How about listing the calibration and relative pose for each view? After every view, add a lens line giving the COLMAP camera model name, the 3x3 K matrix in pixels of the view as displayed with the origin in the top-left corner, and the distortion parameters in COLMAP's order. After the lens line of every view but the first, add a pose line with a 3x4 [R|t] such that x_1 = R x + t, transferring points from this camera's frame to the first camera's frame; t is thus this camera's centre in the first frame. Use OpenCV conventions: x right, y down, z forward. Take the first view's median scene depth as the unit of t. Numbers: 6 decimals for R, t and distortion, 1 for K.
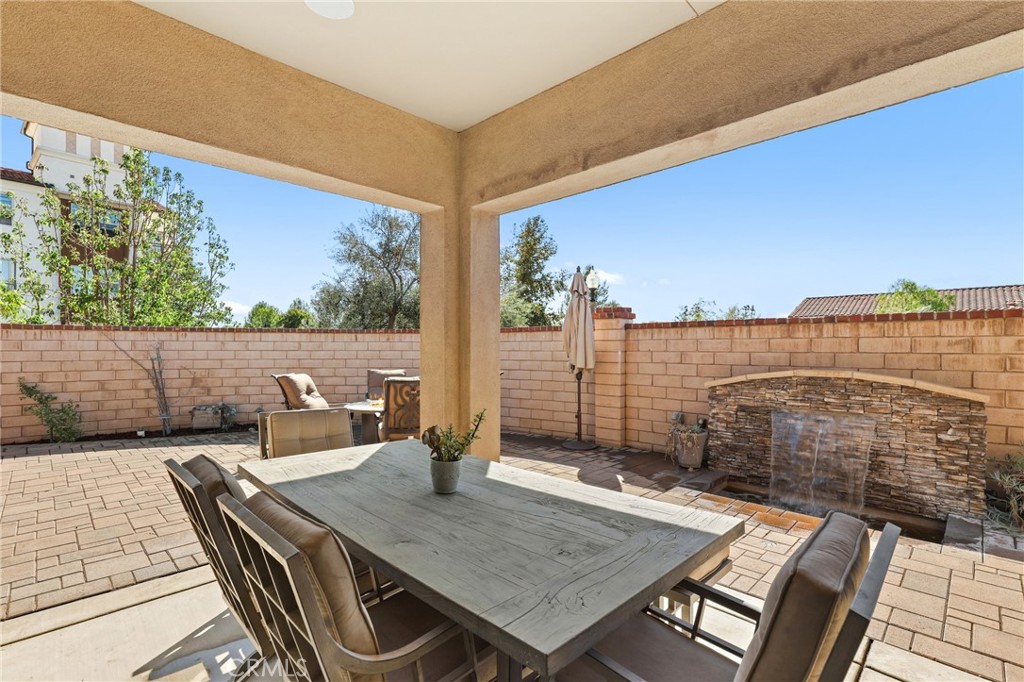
lens RADIAL K [[473.2, 0, 497.7], [0, 473.2, 351.6], [0, 0, 1]] dist [-0.000572, 0.002488]
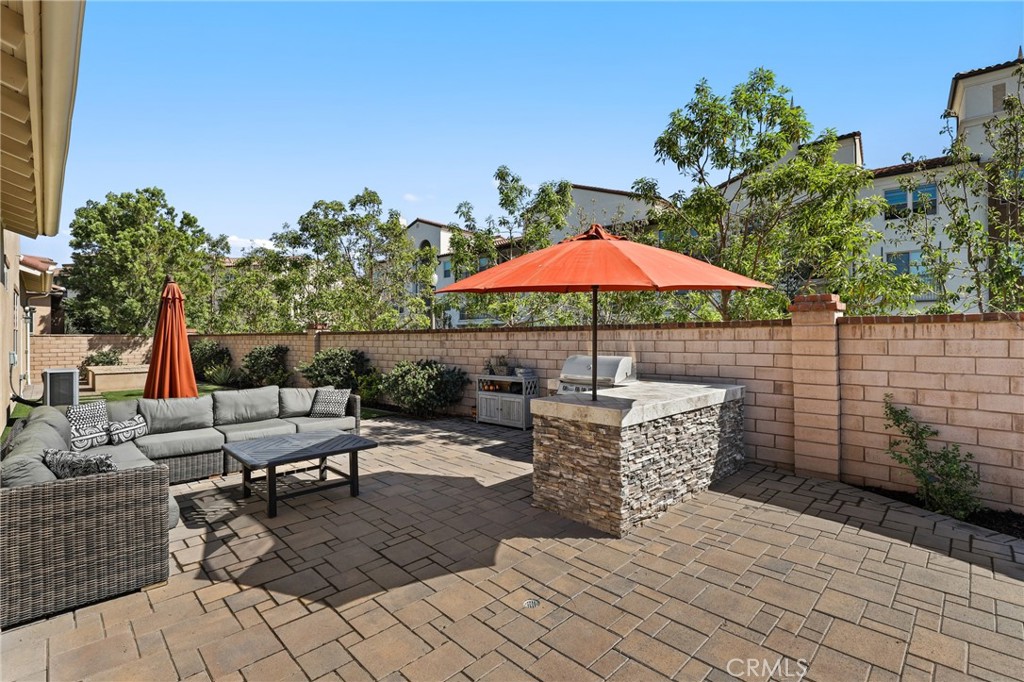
lens RADIAL K [[473.2, 0, 538.6], [0, 473.2, 340.0], [0, 0, 1]] dist [-0.000572, 0.002488]
pose [[0.060657, 0.006779, -0.998136, -0.347437], [-0.004315, 0.999969, 0.006529, -0.024564], [0.998149, 0.003911, 0.060684, 0.442699]]
